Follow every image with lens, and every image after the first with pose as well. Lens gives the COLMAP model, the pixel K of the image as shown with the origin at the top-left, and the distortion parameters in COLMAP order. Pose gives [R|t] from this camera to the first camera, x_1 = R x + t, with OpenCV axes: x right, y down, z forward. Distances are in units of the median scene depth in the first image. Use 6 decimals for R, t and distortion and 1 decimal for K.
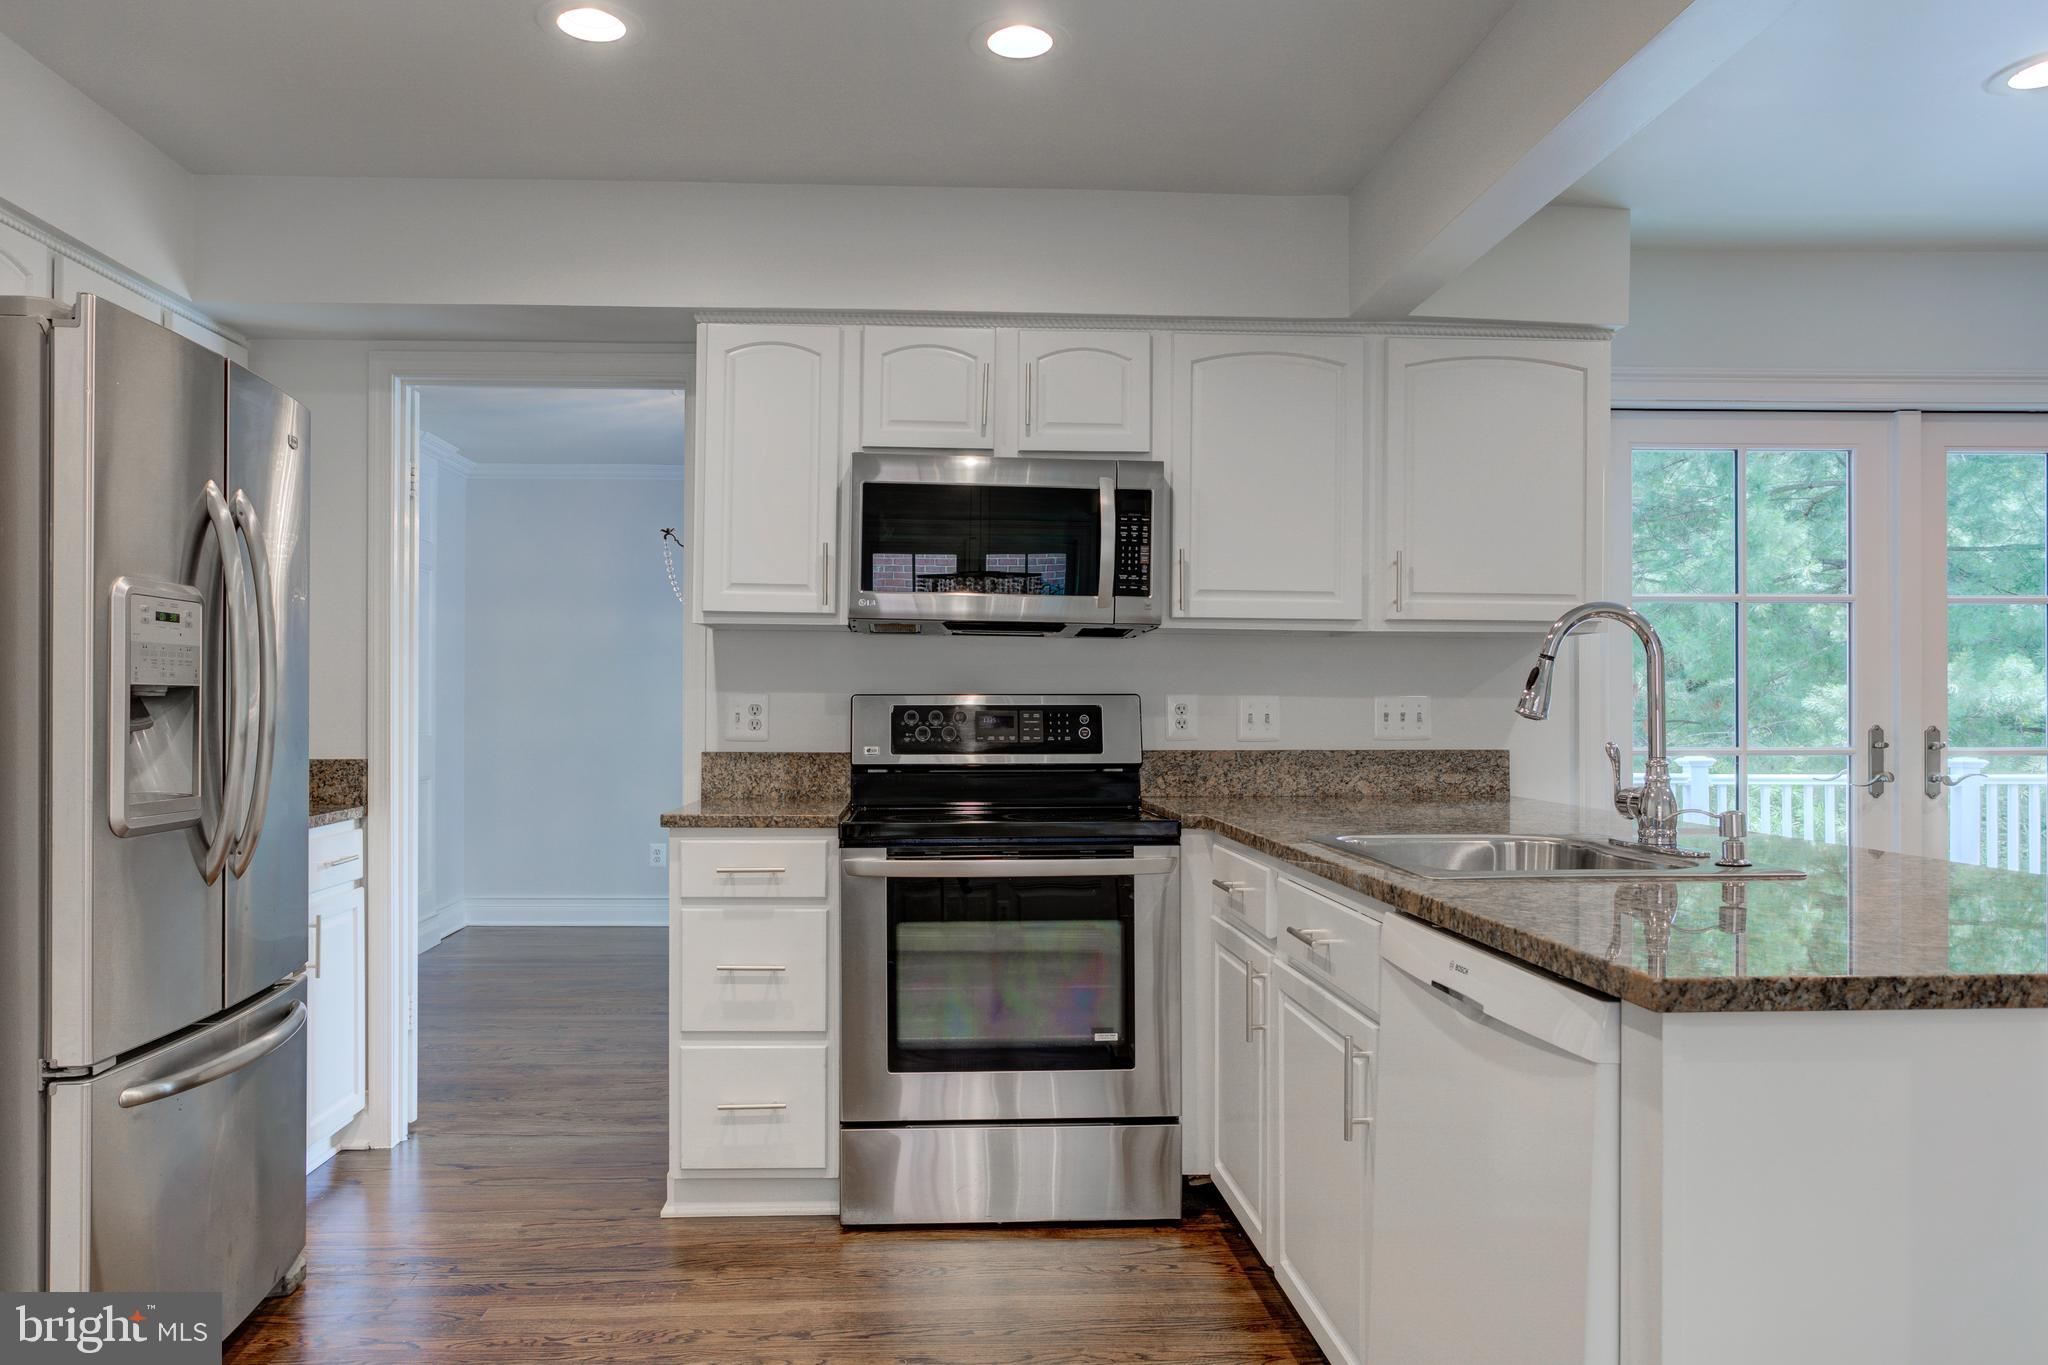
lens RADIAL K [[1414.3, 0, 1017.6], [0, 1414.3, 697.3], [0, 0, 1]] dist [-0.006796, -0.004292]
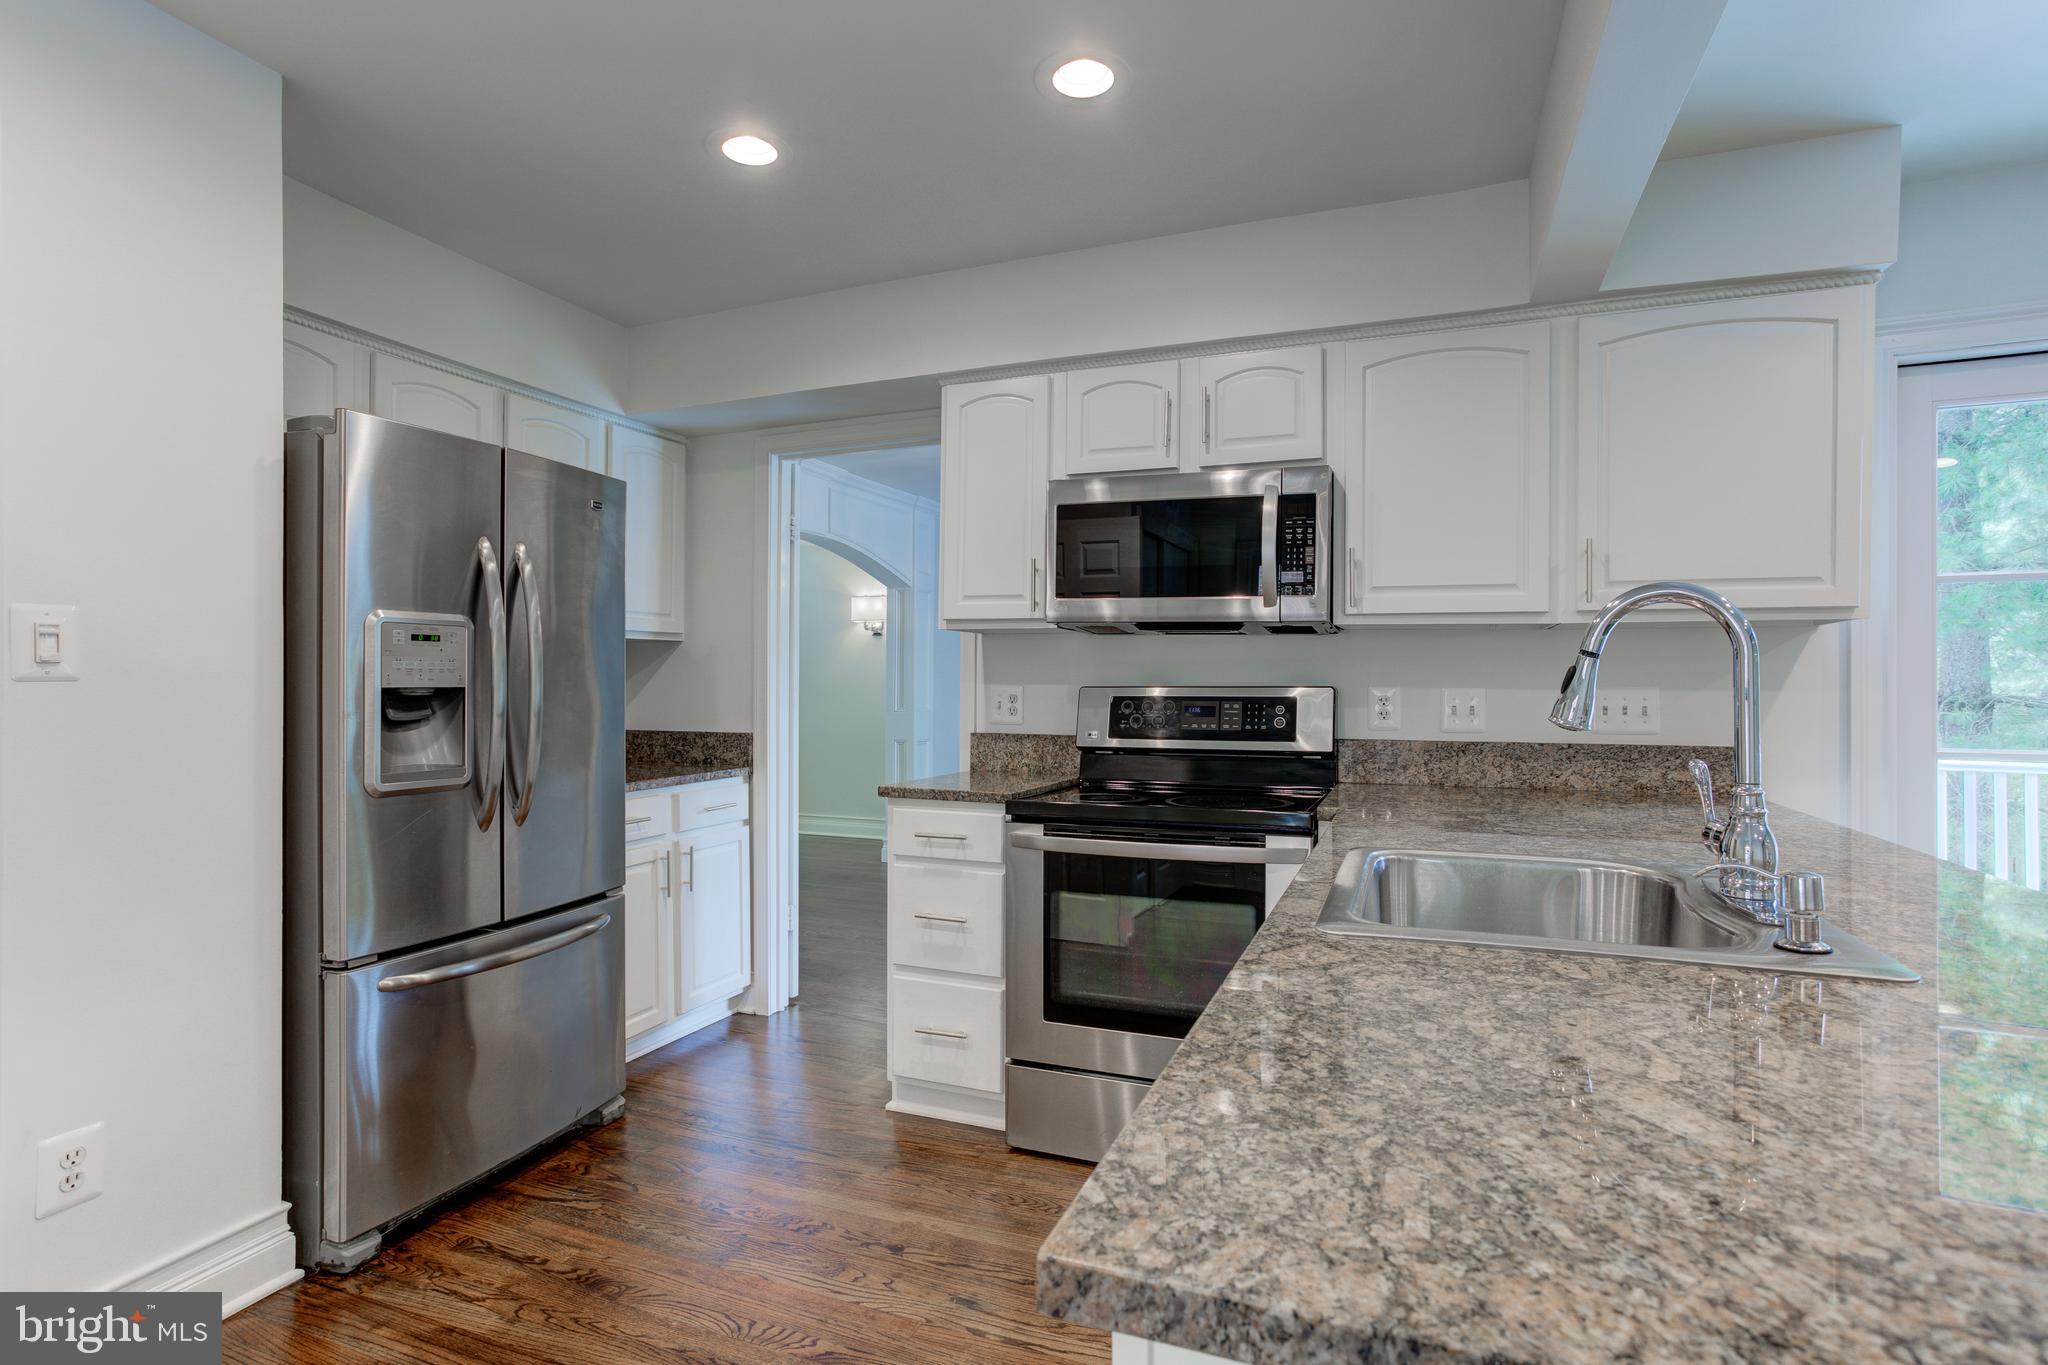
lens RADIAL K [[1022.9, 0, 1016.6], [0, 1022.9, 674.9], [0, 0, 1]] dist [-0.026884, 0.008893]
pose [[0.904006, -0.003244, -0.427508, 0.213881], [0.002334, 0.999994, -0.002653, -0.010390], [0.427514, 0.001401, 0.904007, 0.218230]]
